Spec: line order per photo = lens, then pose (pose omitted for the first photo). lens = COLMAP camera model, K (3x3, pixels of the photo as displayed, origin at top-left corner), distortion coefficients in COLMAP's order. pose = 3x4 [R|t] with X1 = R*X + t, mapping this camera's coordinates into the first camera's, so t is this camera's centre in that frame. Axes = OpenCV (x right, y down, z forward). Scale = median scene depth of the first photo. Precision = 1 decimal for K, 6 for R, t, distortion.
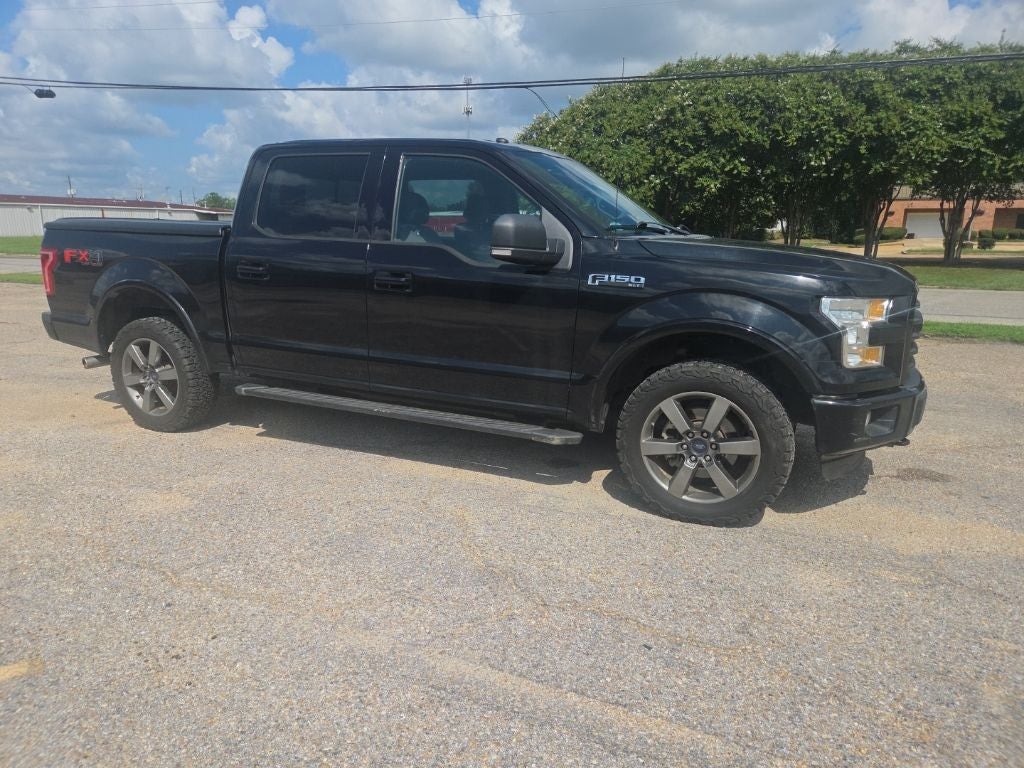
lens RADIAL K [[689.3, 0, 496.7], [0, 689.3, 393.8], [0, 0, 1]] dist [0.068628, -0.058609]
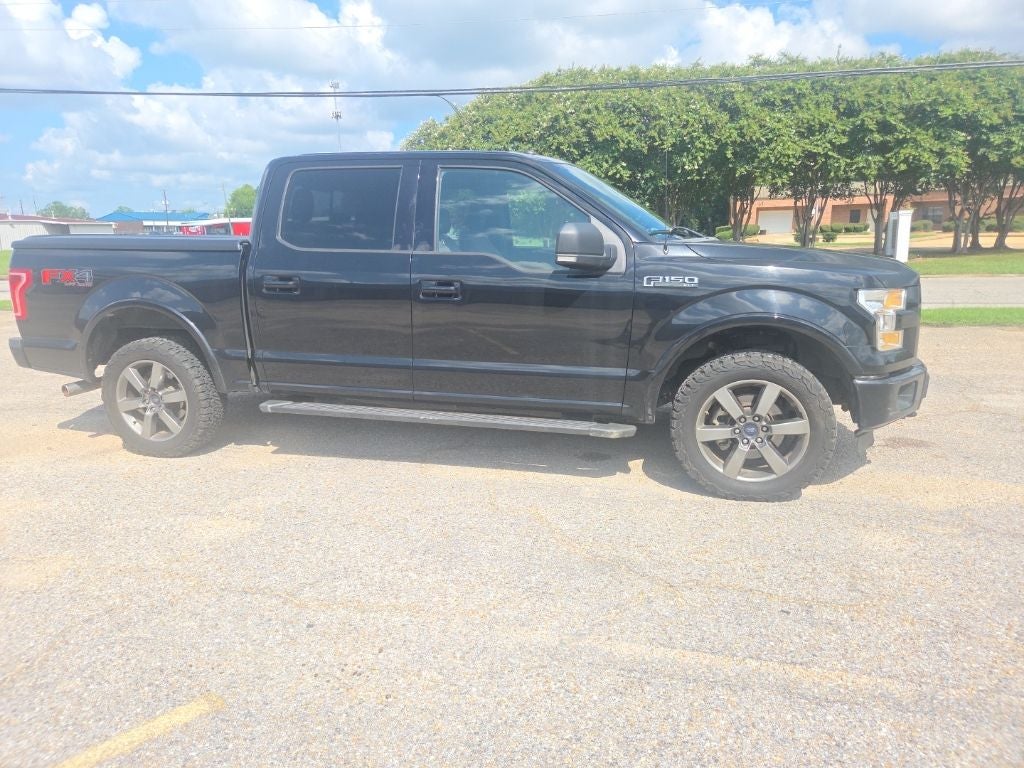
lens RADIAL K [[689.3, 0, 496.2], [0, 689.3, 382.2], [0, 0, 1]] dist [0.068628, -0.058609]
pose [[0.984424, -0.060175, 0.165192, -0.037695], [0.063529, 0.997866, -0.015092, -0.001026], [-0.163931, 0.025352, 0.986146, -0.002200]]
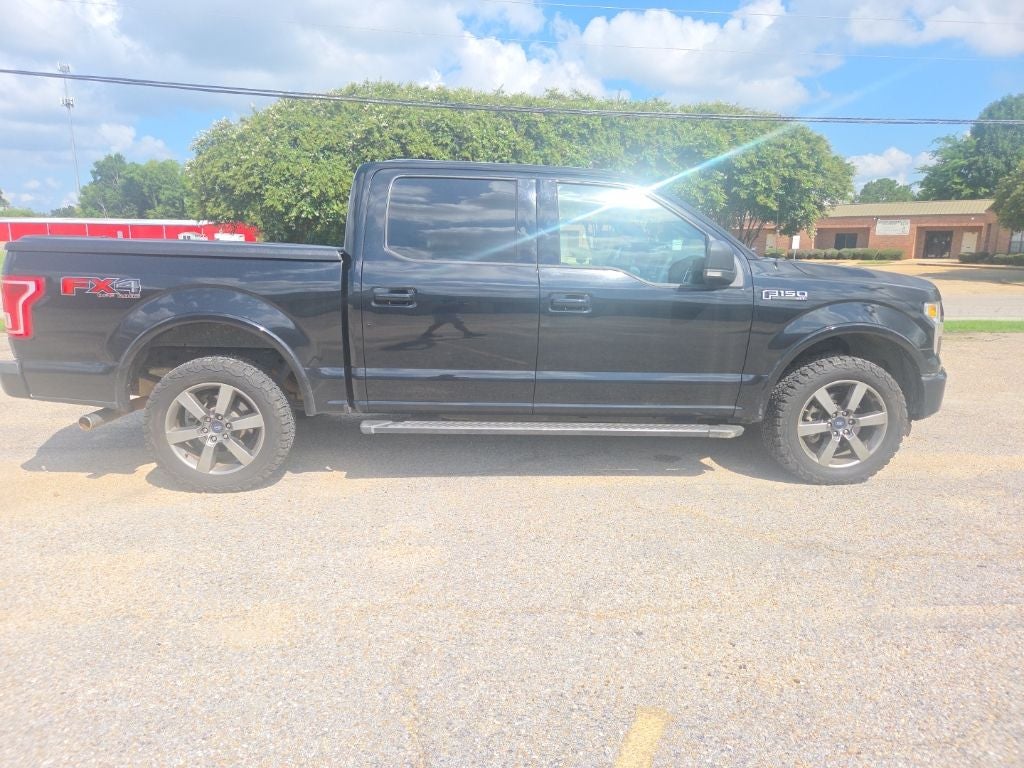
lens RADIAL K [[689.3, 0, 500.2], [0, 689.3, 393.5], [0, 0, 1]] dist [0.068628, -0.058609]
pose [[0.877715, -0.096264, 0.469414, -0.114680], [0.105372, 0.994409, 0.006900, -0.007090], [-0.467454, 0.043407, 0.882951, 0.021449]]
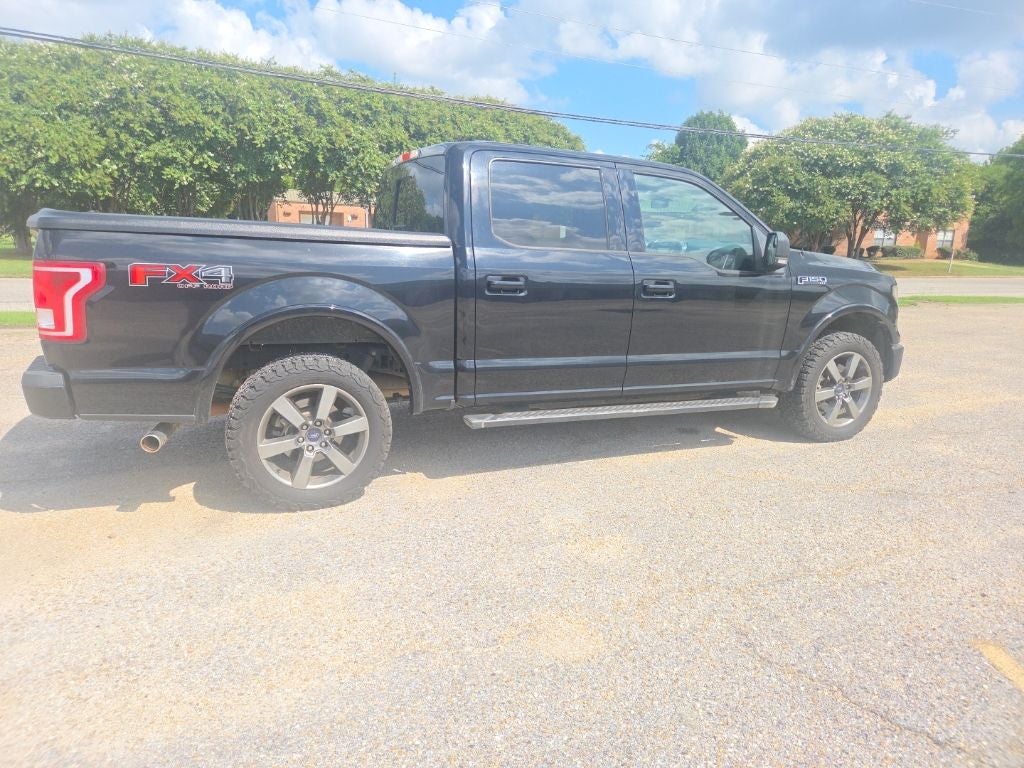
lens RADIAL K [[687.0, 0, 504.1], [0, 687.0, 380.2], [0, 0, 1]] dist [0.062405, -0.049473]
pose [[0.650215, -0.141951, 0.746371, -0.176045], [0.149163, 0.987122, 0.057793, -0.018600], [-0.744964, 0.073754, 0.663016, 0.073025]]
